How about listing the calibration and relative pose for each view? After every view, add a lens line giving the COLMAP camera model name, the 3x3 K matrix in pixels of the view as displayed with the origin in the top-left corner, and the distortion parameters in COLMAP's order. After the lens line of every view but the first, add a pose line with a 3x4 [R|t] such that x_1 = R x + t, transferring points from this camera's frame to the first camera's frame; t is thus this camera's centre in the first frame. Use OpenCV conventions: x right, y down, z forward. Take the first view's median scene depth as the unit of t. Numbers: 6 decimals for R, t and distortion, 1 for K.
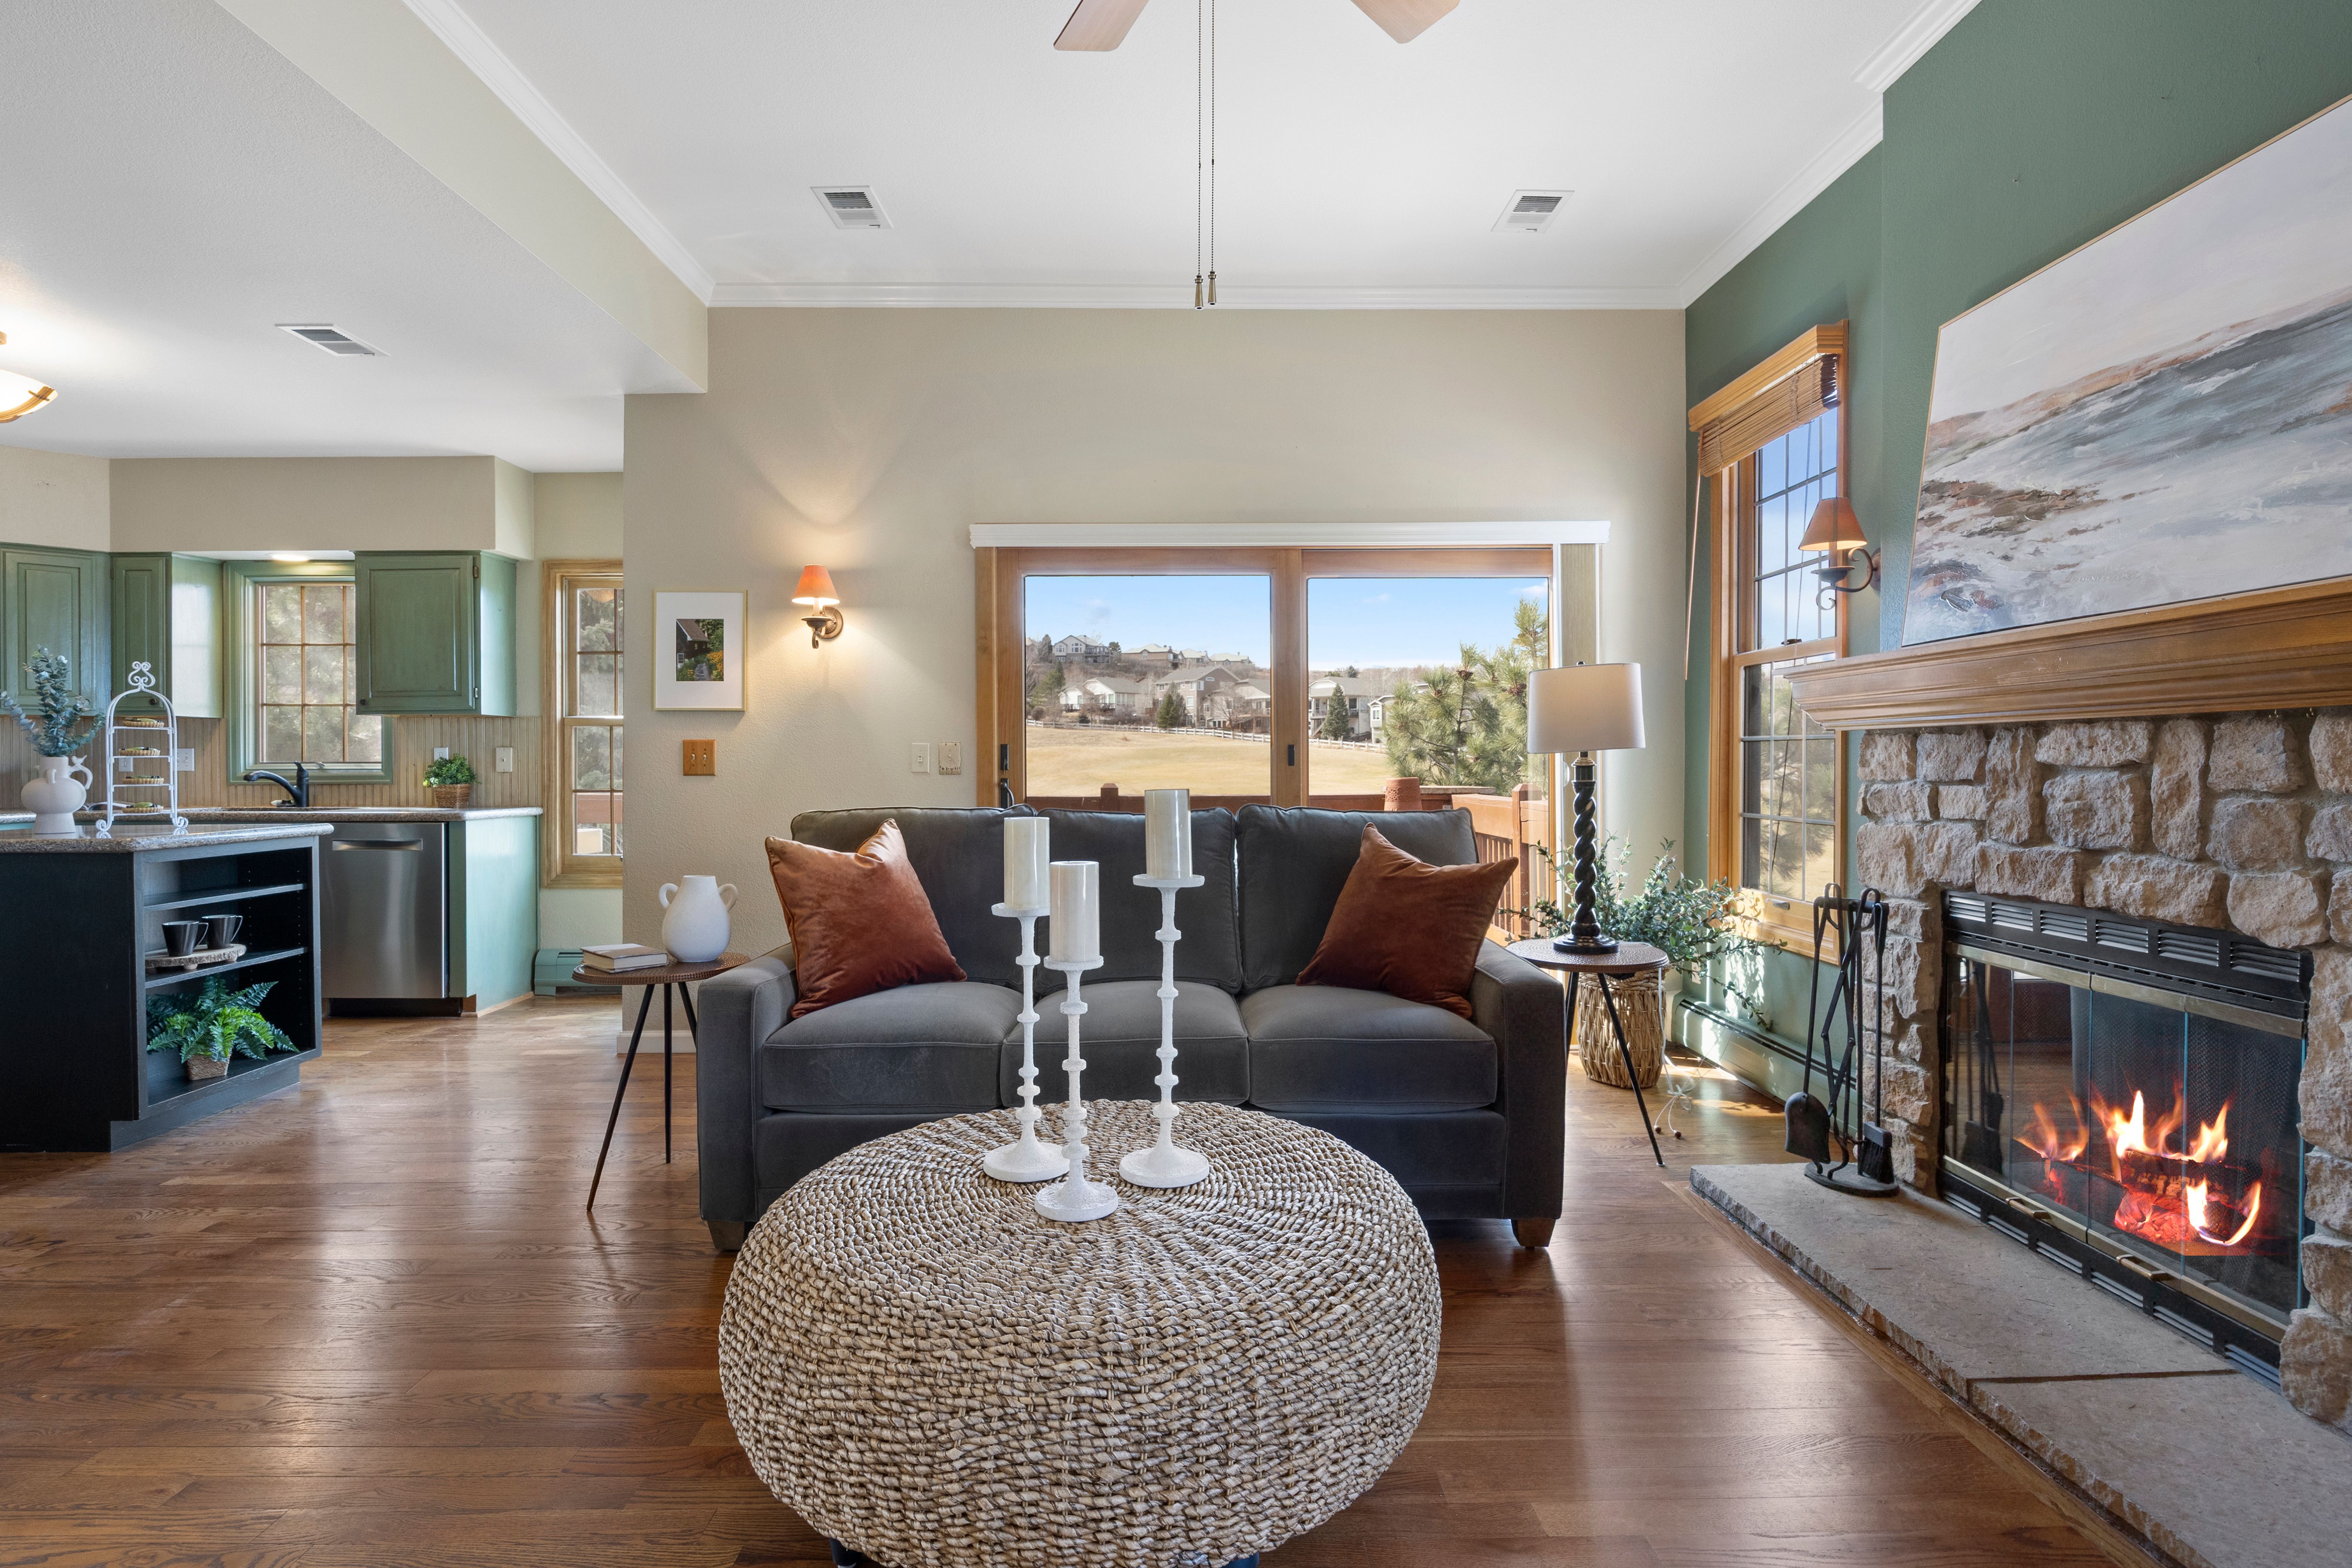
lens RADIAL K [[1148.0, 0, 1164.1], [0, 1148.0, 784.2], [0, 0, 1]] dist [-0.027104, -0.000606]
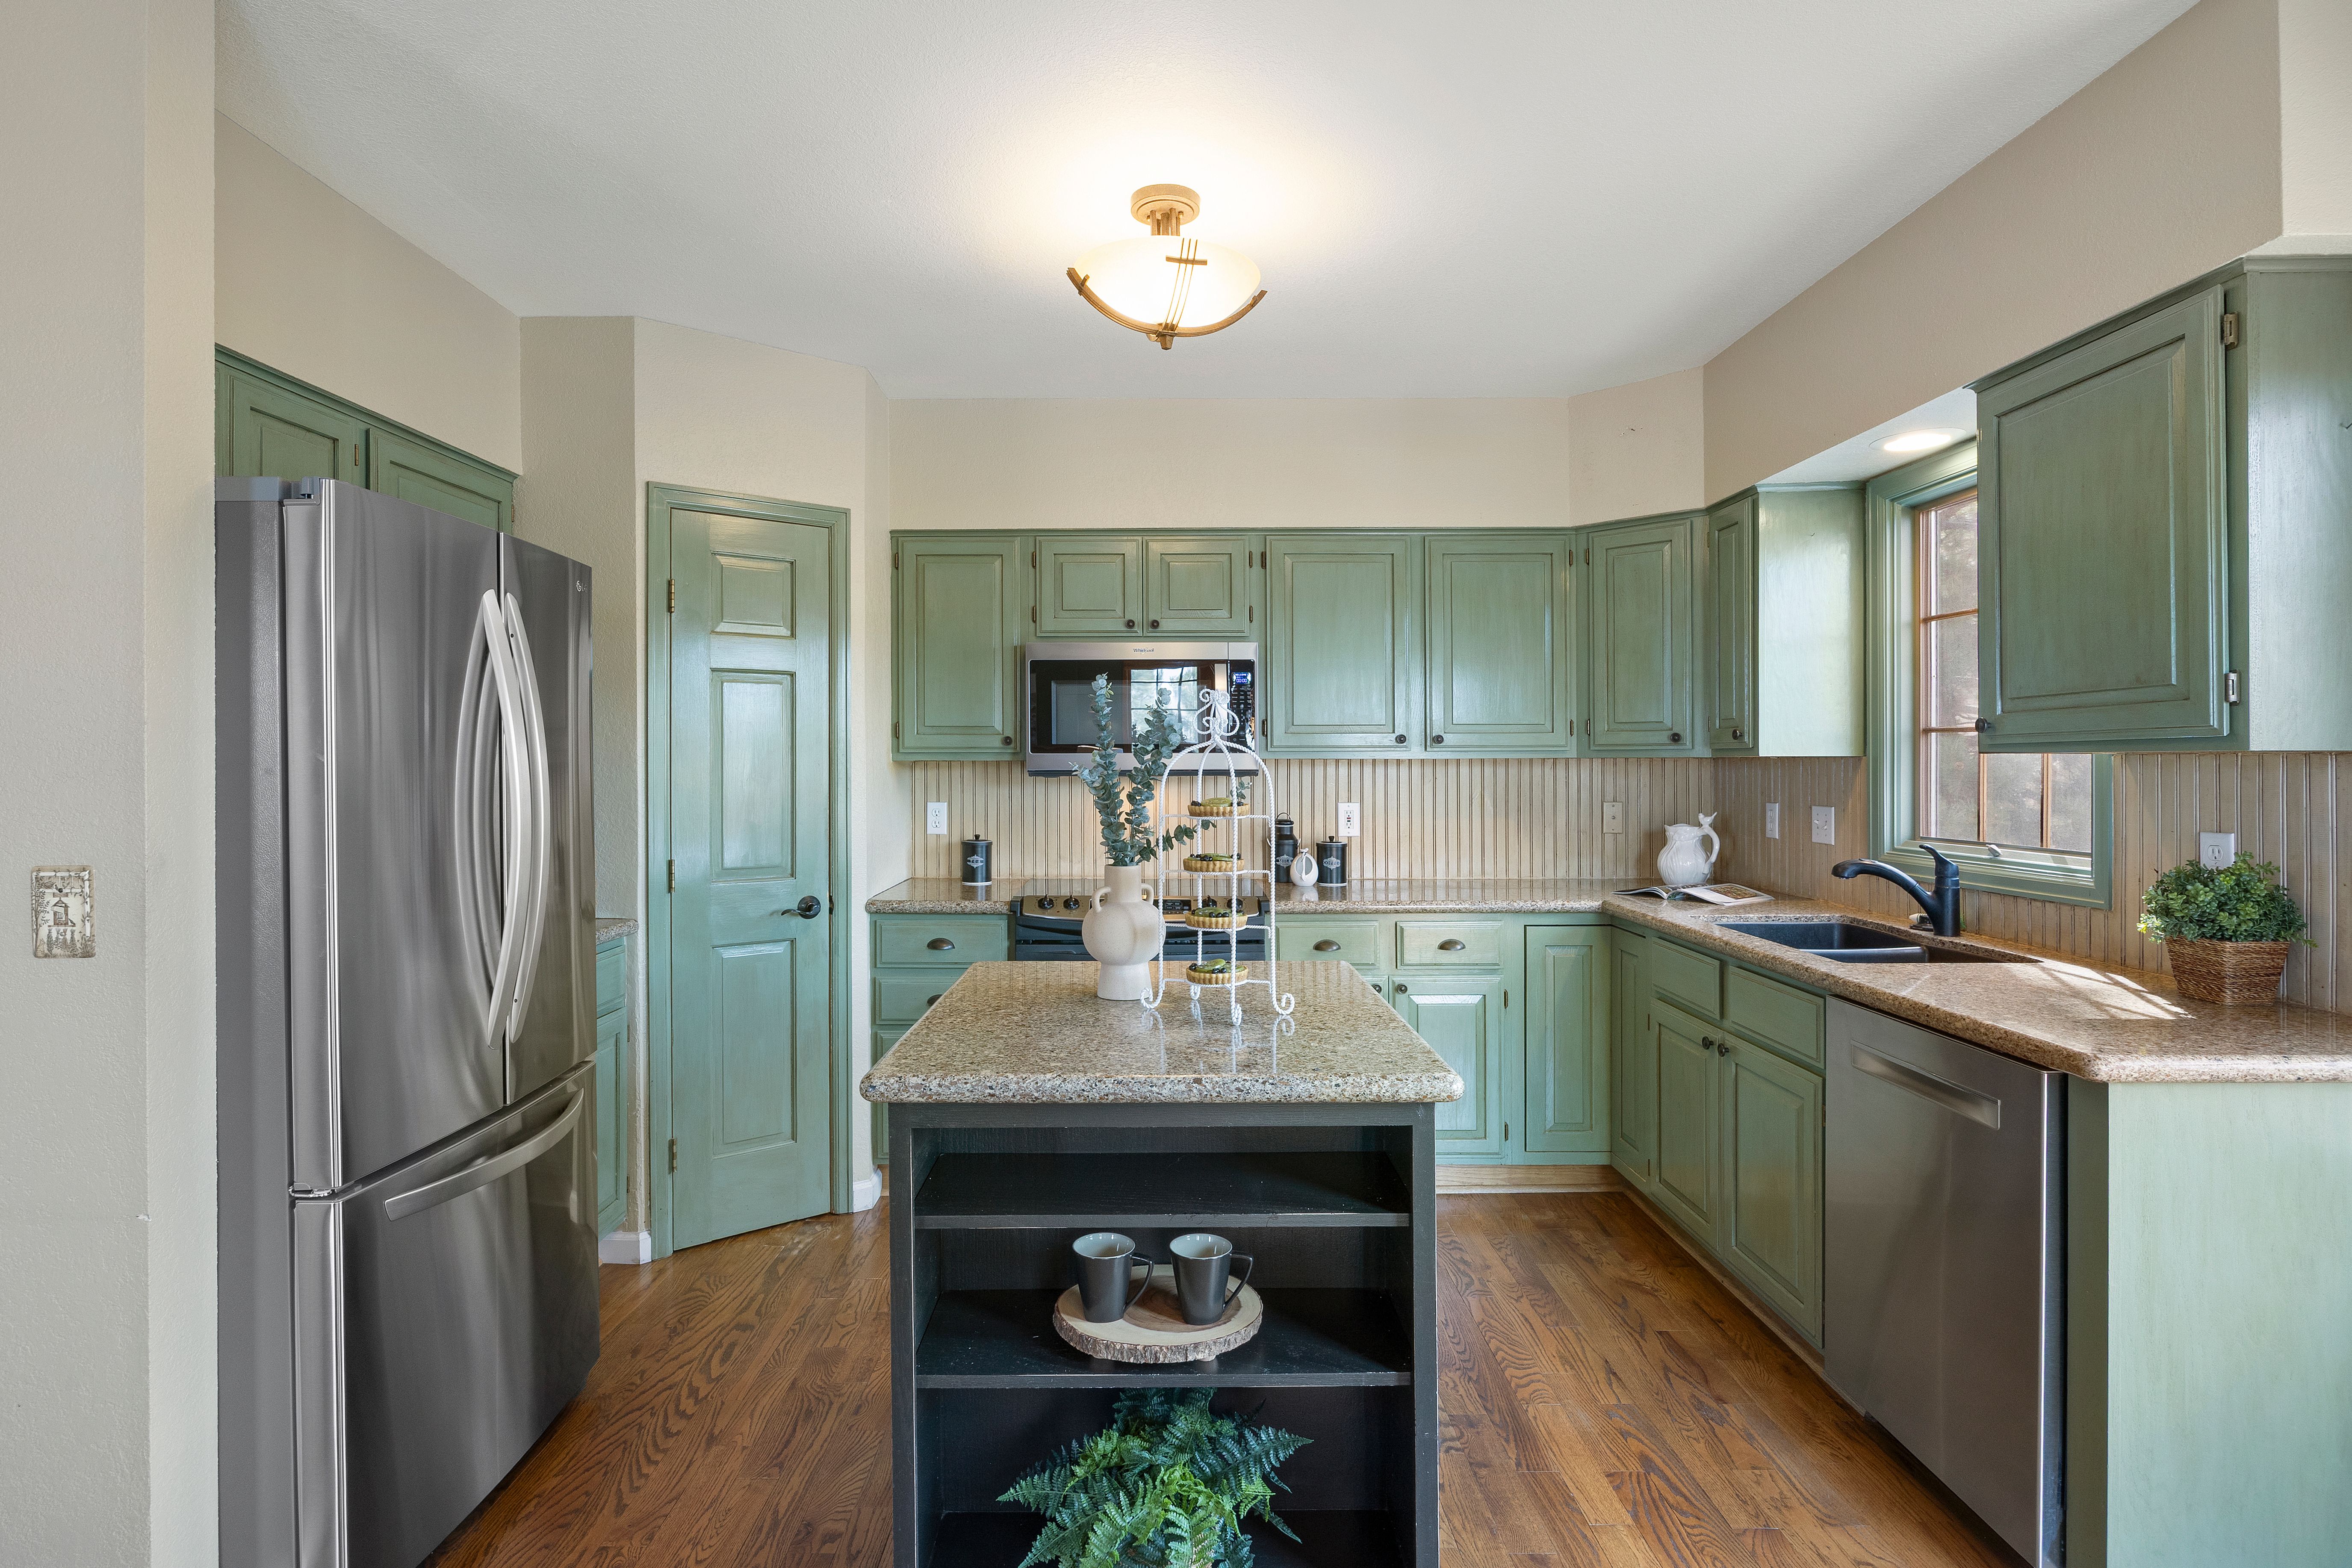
lens RADIAL K [[1147.9, 0, 1171.3], [0, 1147.9, 765.0], [0, 0, 1]] dist [-0.027104, -0.000606]
pose [[-0.009208, 0.004184, -0.999949, -0.271482], [-0.015032, 0.999878, 0.004322, -0.054176], [0.999845, 0.015071, -0.009144, 0.688671]]
